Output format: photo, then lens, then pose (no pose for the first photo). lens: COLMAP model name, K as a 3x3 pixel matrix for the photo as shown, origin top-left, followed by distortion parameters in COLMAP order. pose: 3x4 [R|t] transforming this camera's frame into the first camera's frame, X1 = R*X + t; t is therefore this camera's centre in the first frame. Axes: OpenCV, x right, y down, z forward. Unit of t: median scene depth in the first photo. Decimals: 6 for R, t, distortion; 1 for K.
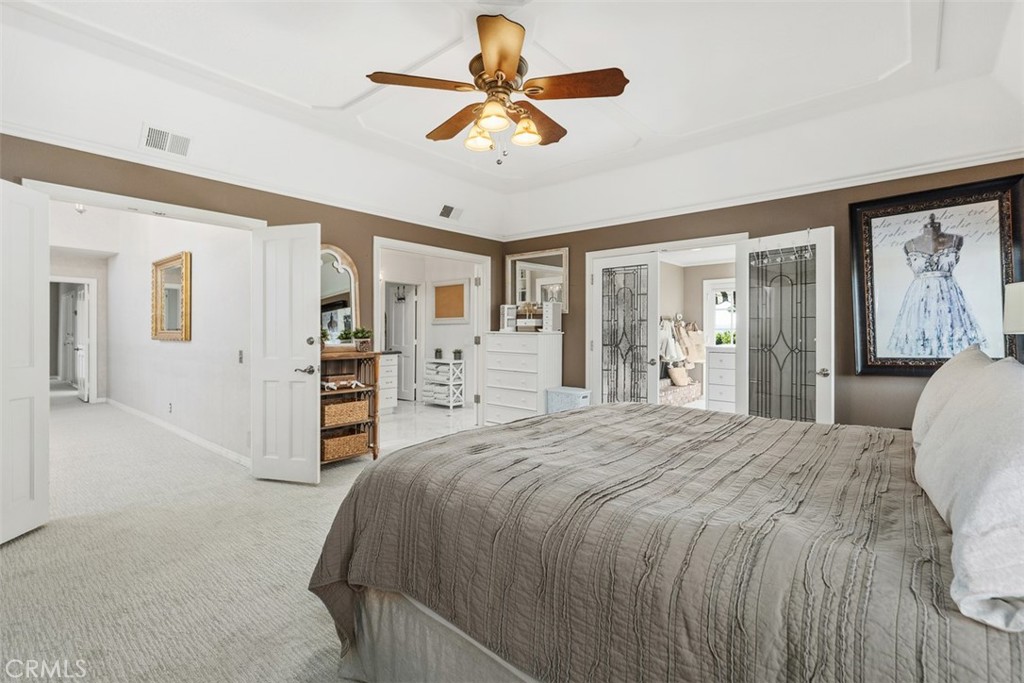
lens RADIAL K [[470.1, 0, 510.1], [0, 470.1, 333.0], [0, 0, 1]] dist [0.002401, -0.000215]
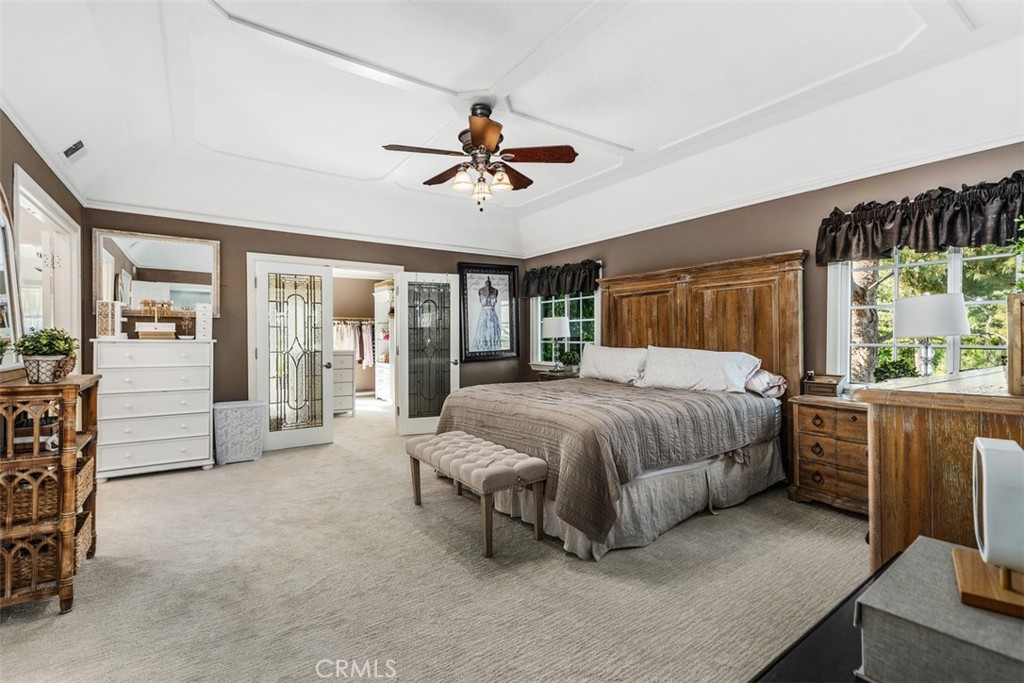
lens RADIAL K [[470.1, 0, 510.6], [0, 470.1, 340.8], [0, 0, 1]] dist [0.002401, -0.000215]
pose [[0.254951, -0.006027, 0.966935, -0.872503], [0.010706, 0.999937, 0.003410, 0.005110], [-0.966895, 0.009483, 0.254999, 0.396508]]
